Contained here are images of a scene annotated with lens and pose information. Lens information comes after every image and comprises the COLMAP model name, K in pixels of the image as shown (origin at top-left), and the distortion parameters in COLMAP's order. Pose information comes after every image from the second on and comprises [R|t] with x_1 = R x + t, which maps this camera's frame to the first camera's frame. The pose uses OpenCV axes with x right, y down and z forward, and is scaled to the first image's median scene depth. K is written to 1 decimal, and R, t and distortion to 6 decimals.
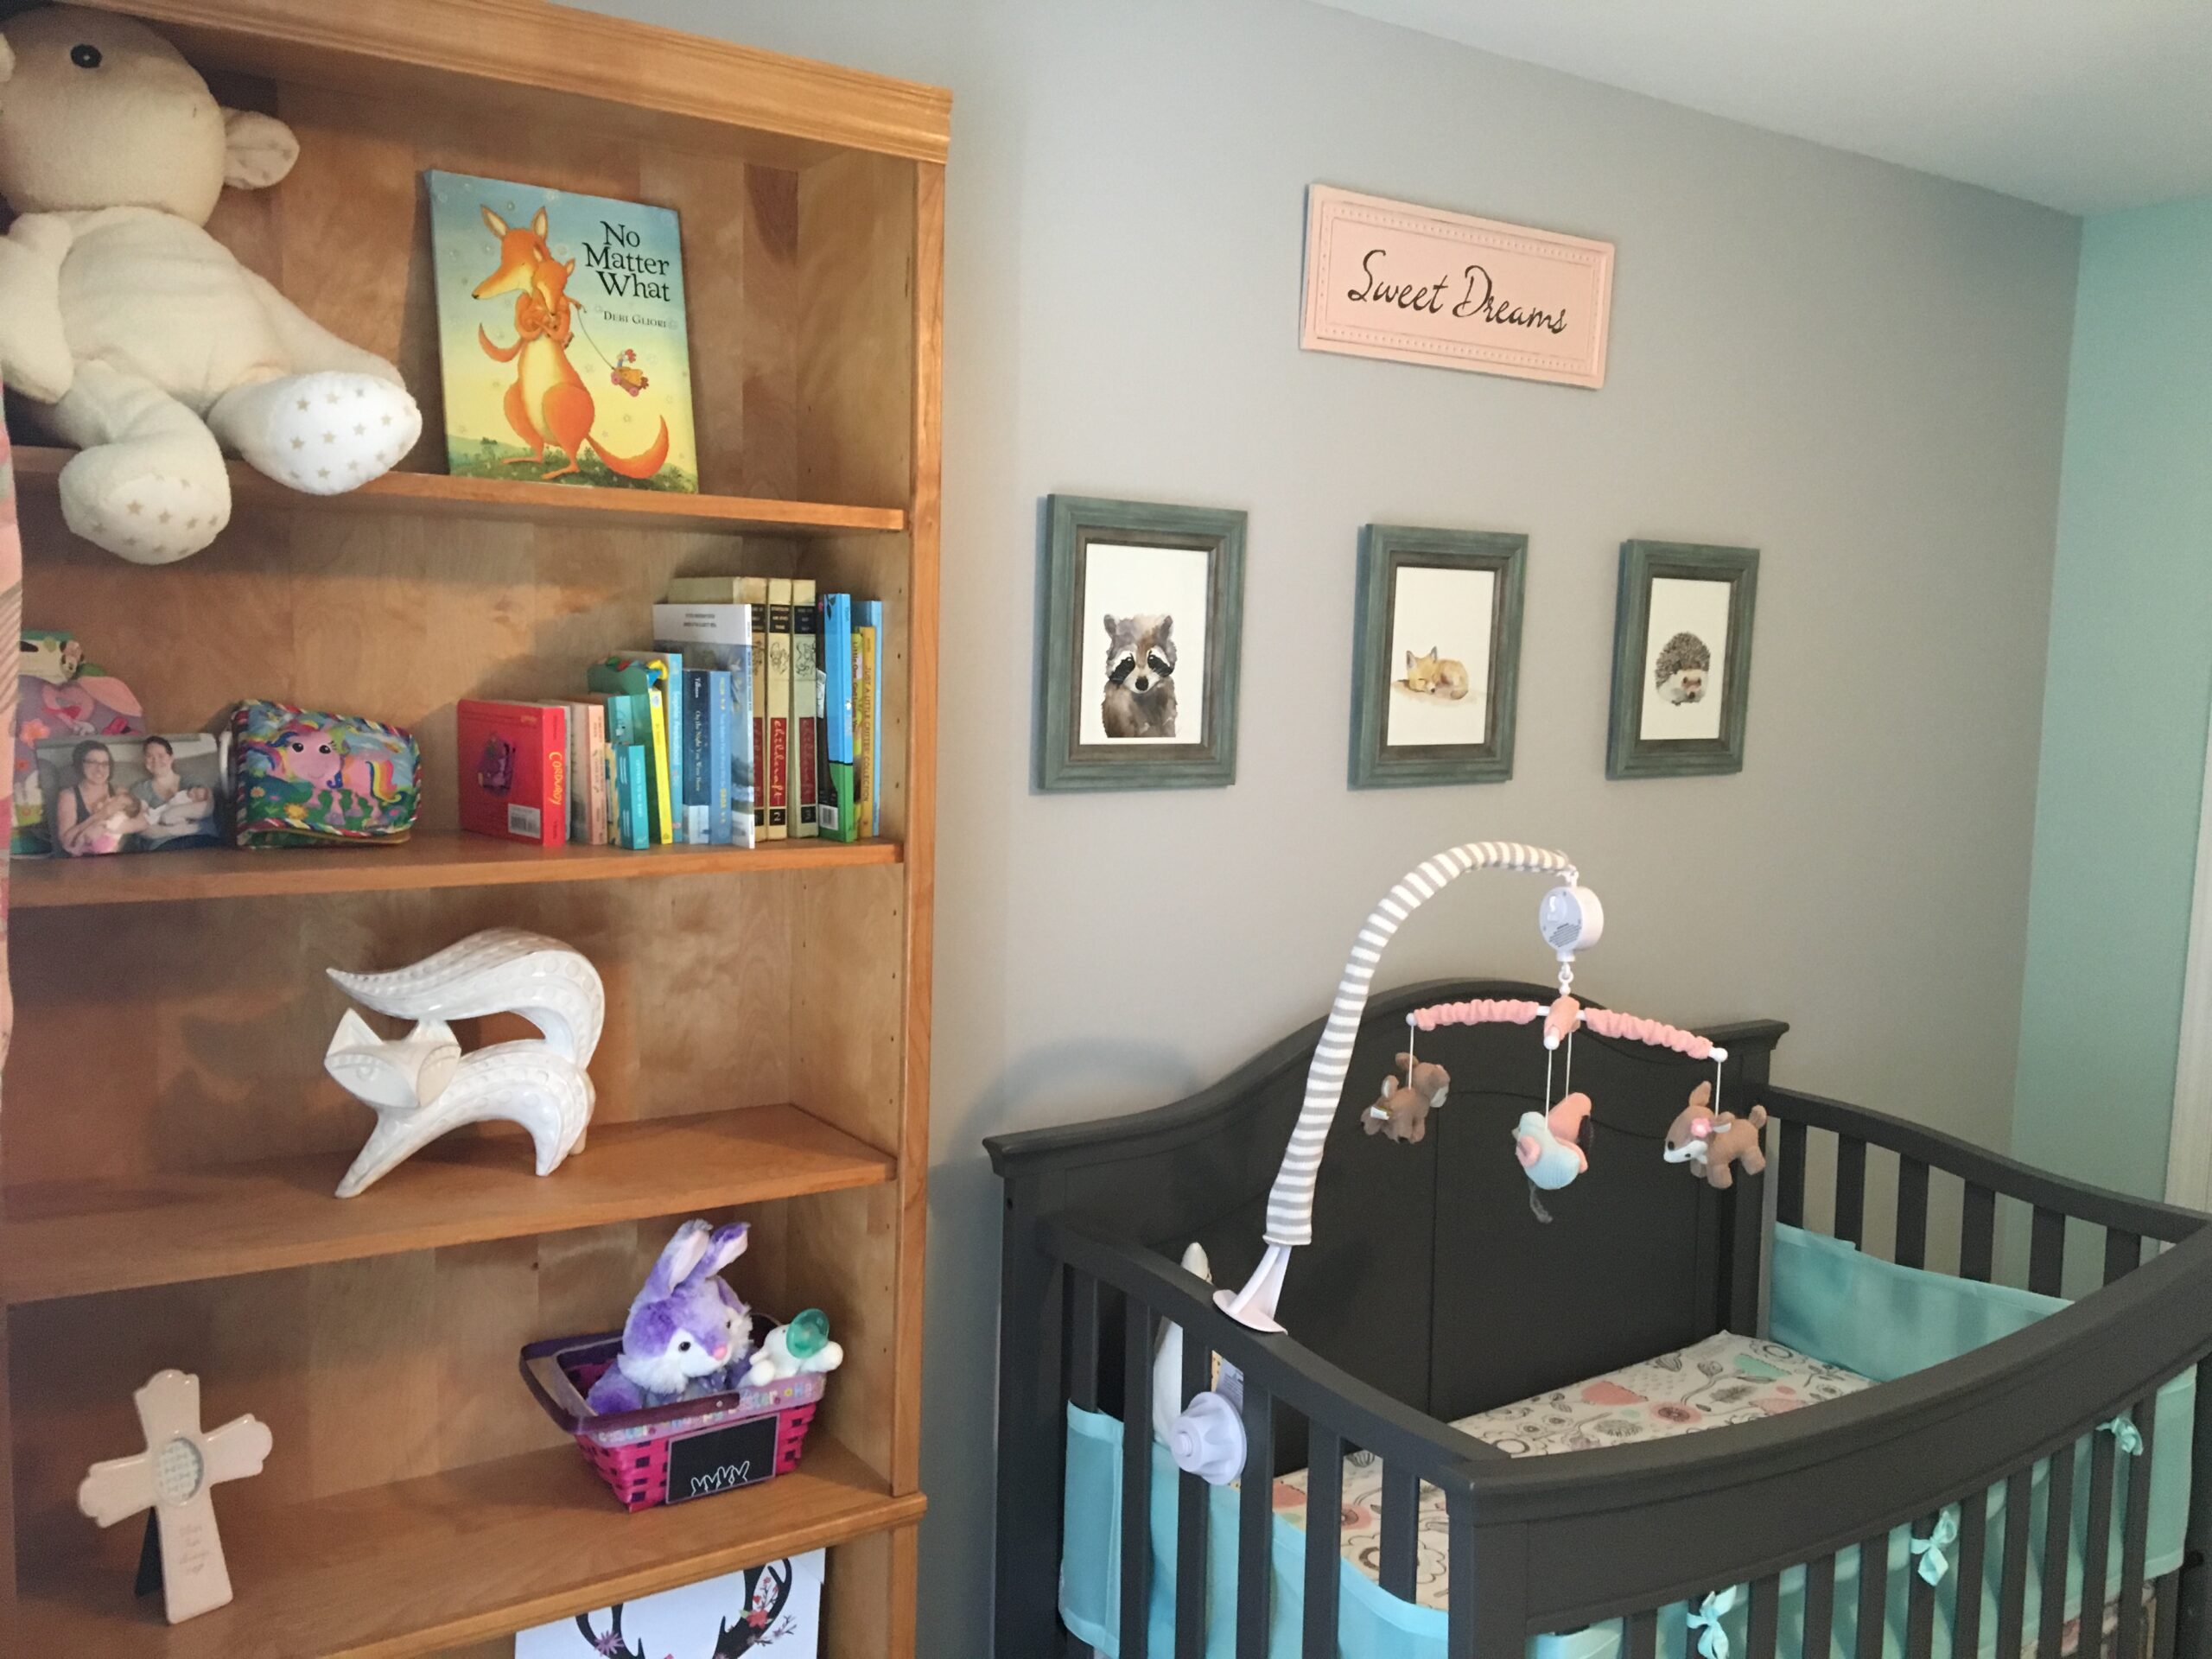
lens RADIAL K [[1841.5, 0, 1106.9], [0, 1841.5, 822.6], [0, 0, 1]] dist [0.059374, -0.091632]
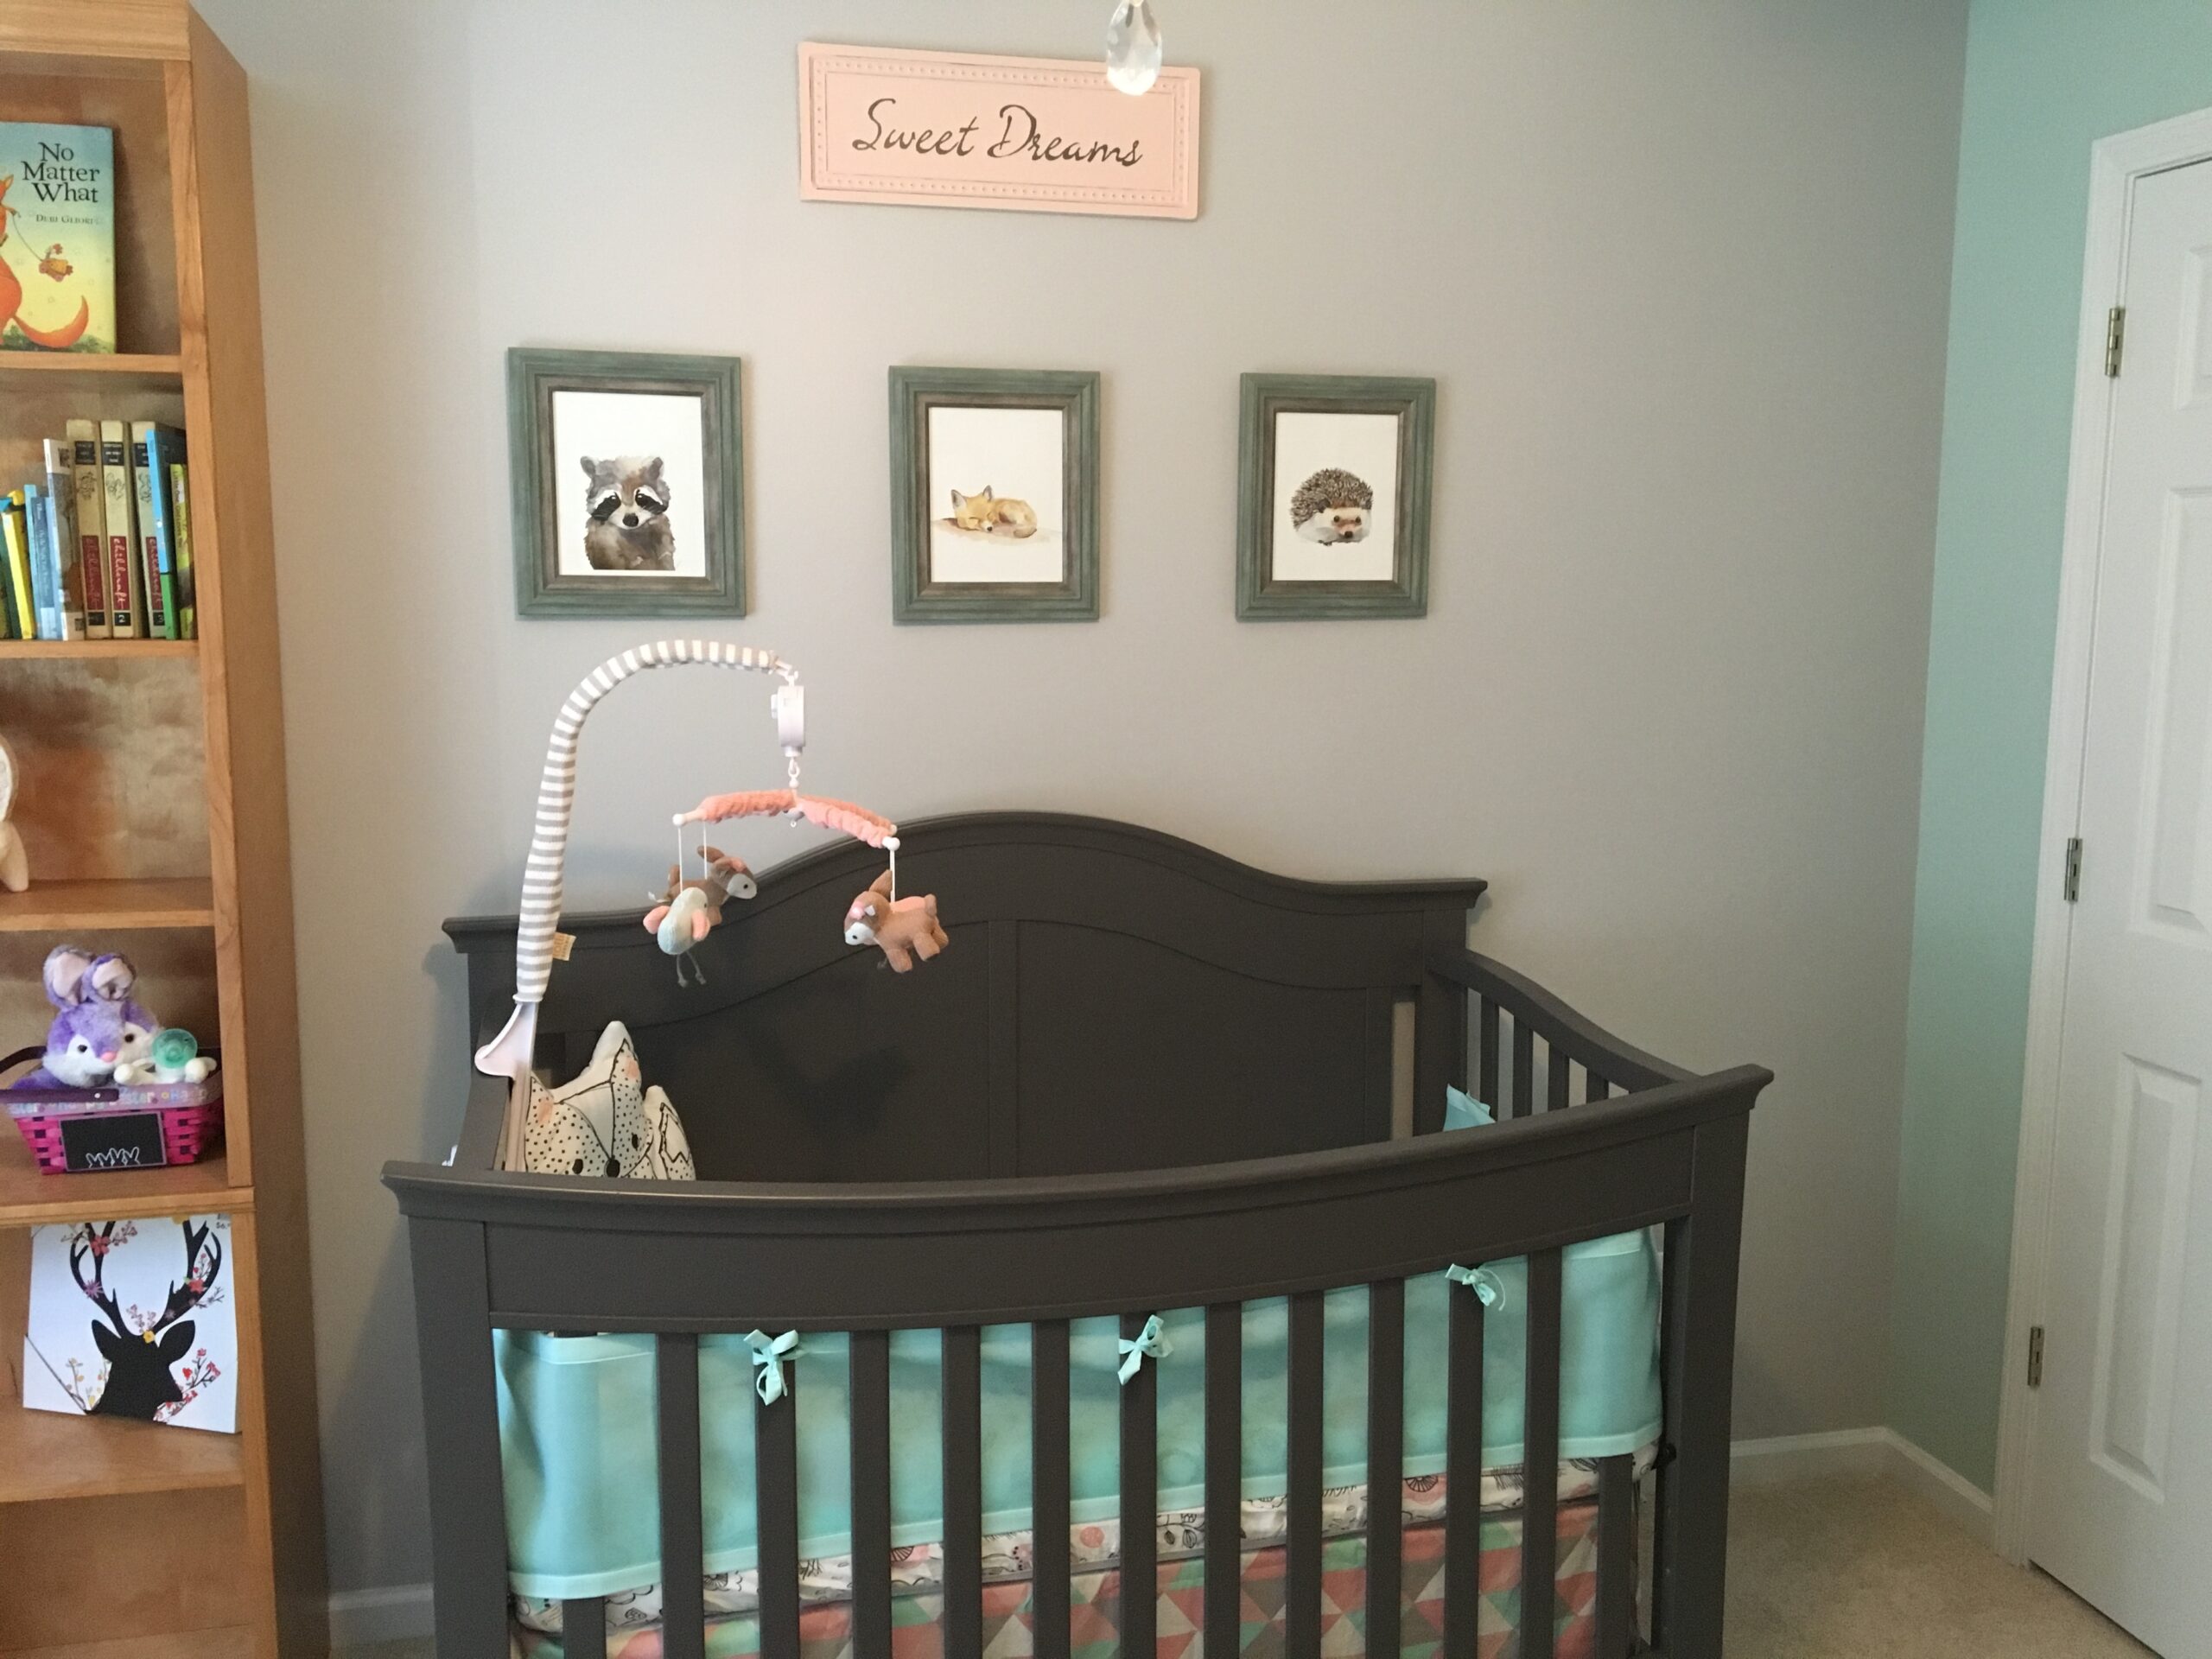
lens RADIAL K [[1841.5, 0, 1155.5], [0, 1841.5, 831.4], [0, 0, 1]] dist [0.059374, -0.091632]
pose [[0.936119, 0.023762, -0.350879, 0.714864], [-0.012765, 0.999353, 0.033621, 0.069786], [0.351451, -0.026994, 0.935817, 0.073242]]
